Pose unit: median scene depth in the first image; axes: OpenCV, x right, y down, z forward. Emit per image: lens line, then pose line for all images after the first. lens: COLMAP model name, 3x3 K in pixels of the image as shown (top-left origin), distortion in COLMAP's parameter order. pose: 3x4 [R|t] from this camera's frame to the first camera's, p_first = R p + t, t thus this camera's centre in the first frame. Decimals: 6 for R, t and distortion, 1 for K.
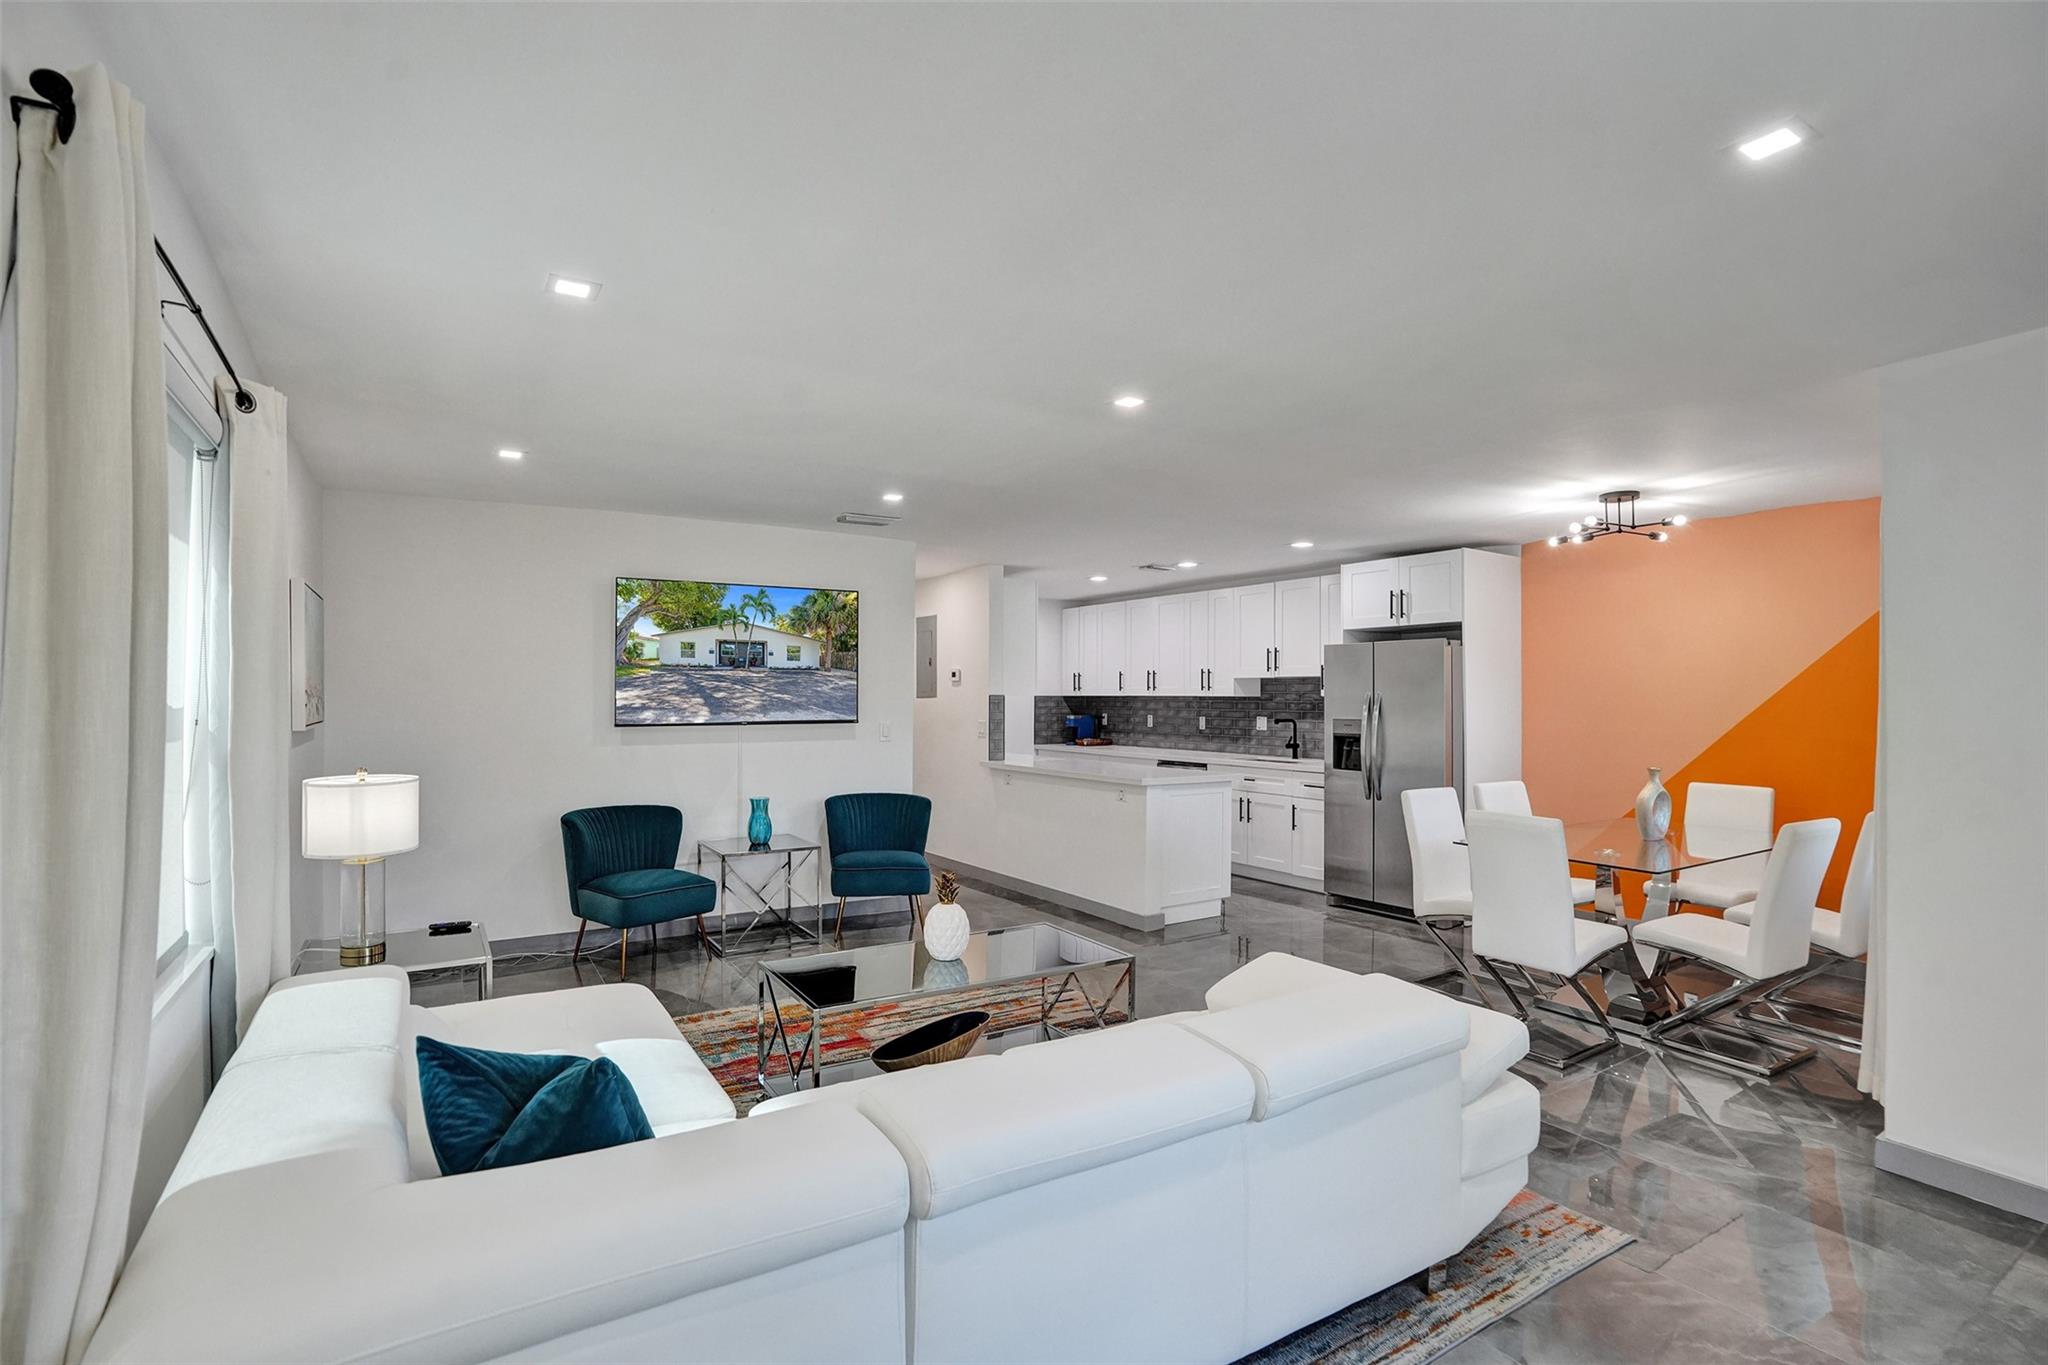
lens RADIAL K [[964.5, 0, 1032.1], [0, 964.5, 684.1], [0, 0, 1]] dist [-0.061876, 0.023709]
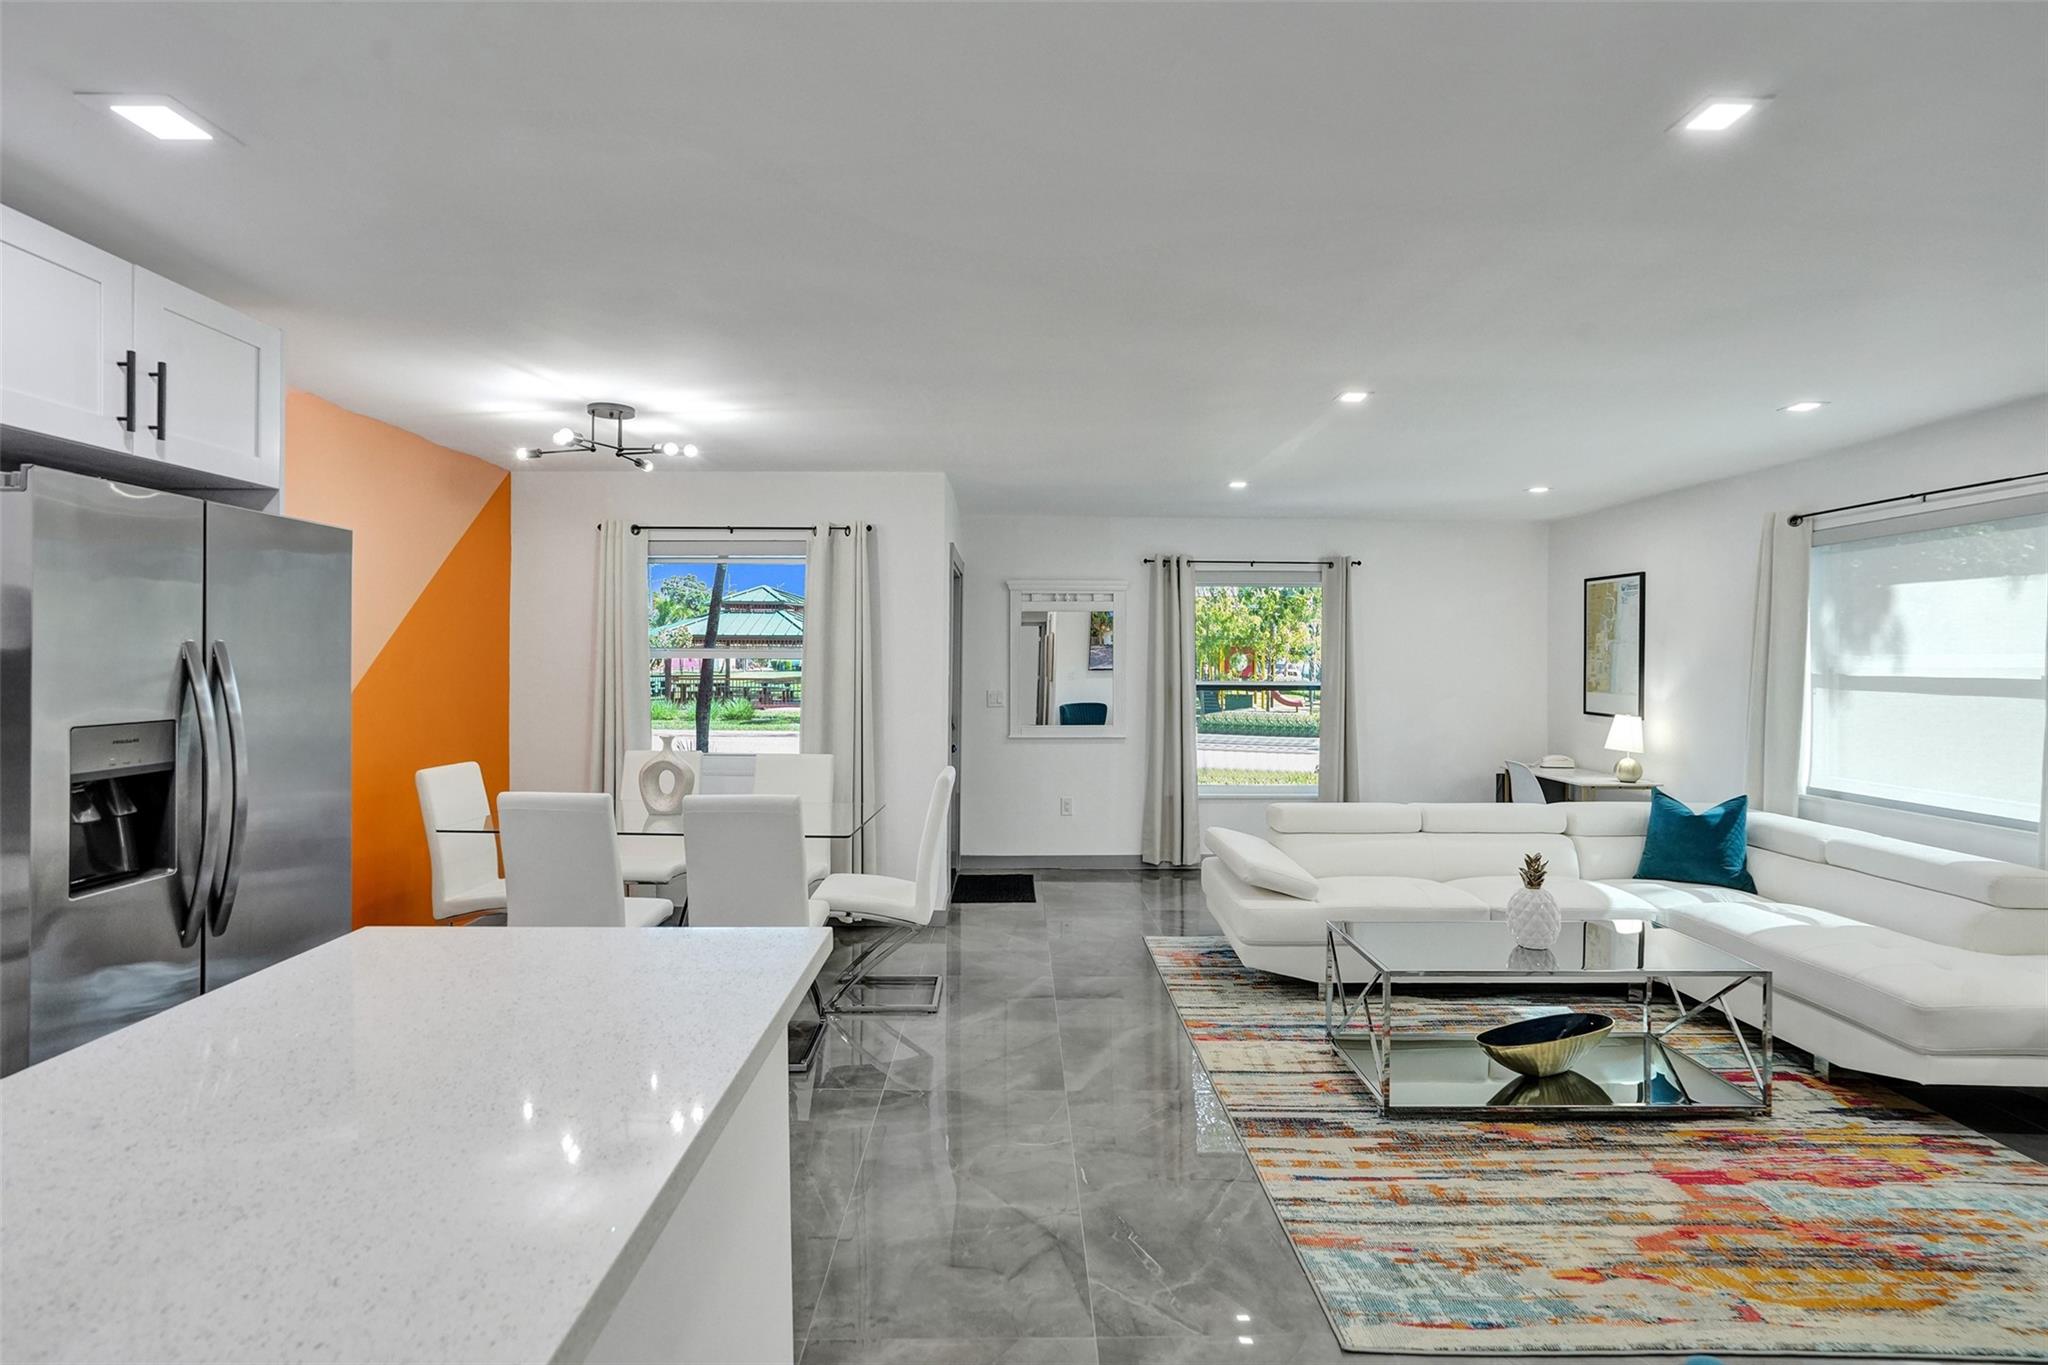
lens RADIAL K [[964.5, 0, 1008.7], [0, 964.5, 667.8], [0, 0, 1]] dist [-0.061876, 0.023709]
pose [[-0.835896, -0.013760, 0.548715, -0.095638], [-0.018719, 0.999819, -0.003445, 0.016245], [-0.548568, -0.013151, -0.836002, 1.220002]]
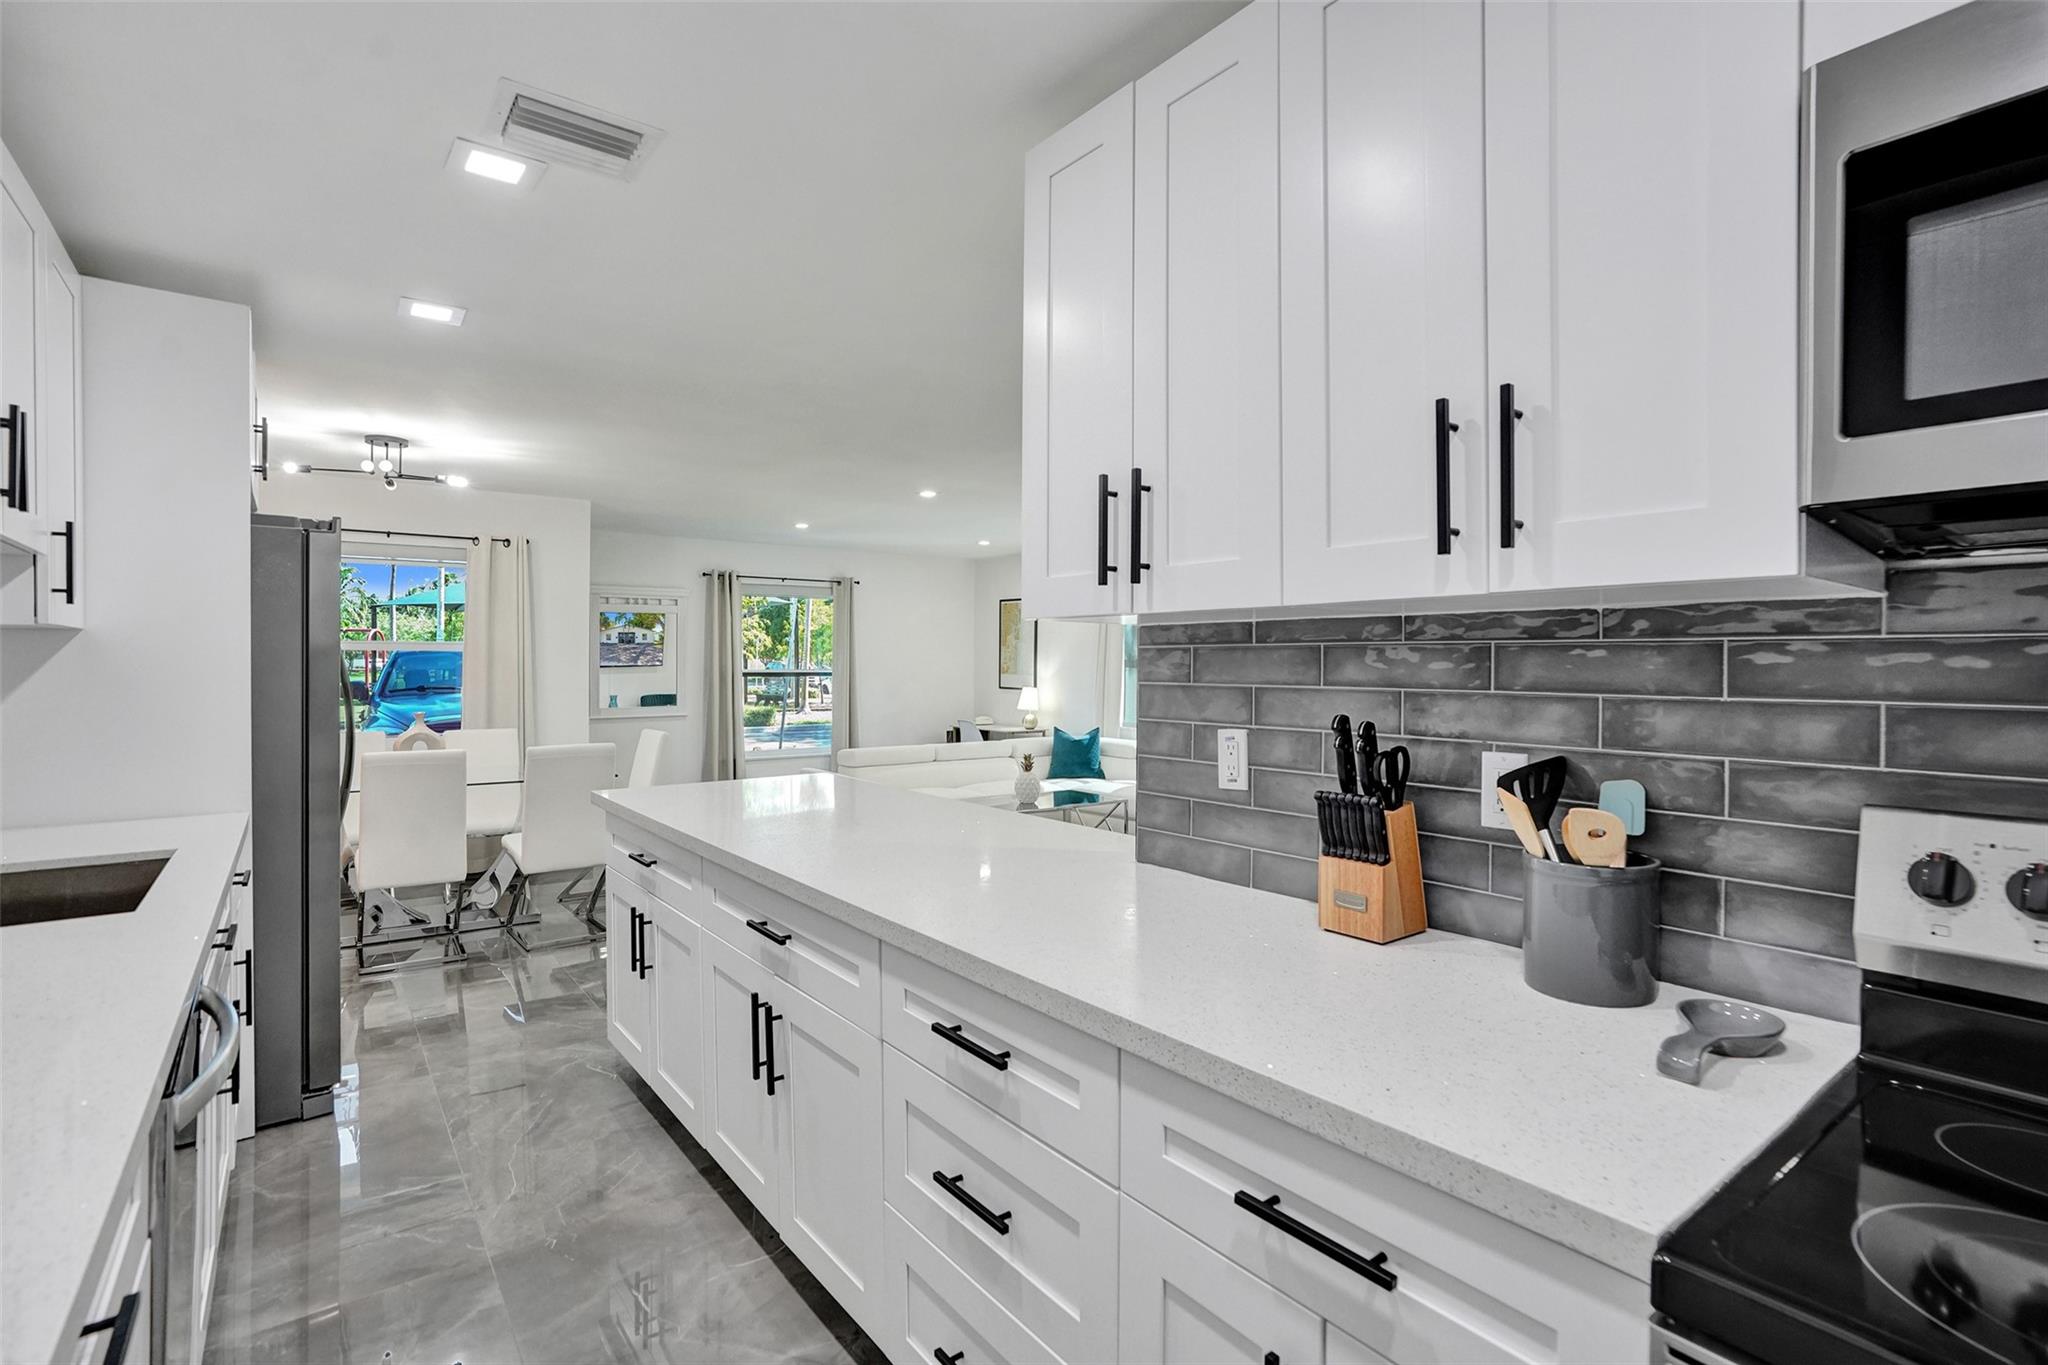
lens RADIAL K [[964.5, 0, 1019.5], [0, 964.5, 661.2], [0, 0, 1]] dist [-0.061876, 0.023709]
pose [[-0.997417, -0.007138, -0.071468, 0.032928], [-0.005943, 0.999839, -0.016914, 0.033773], [0.071577, -0.016446, -0.997299, 1.638685]]
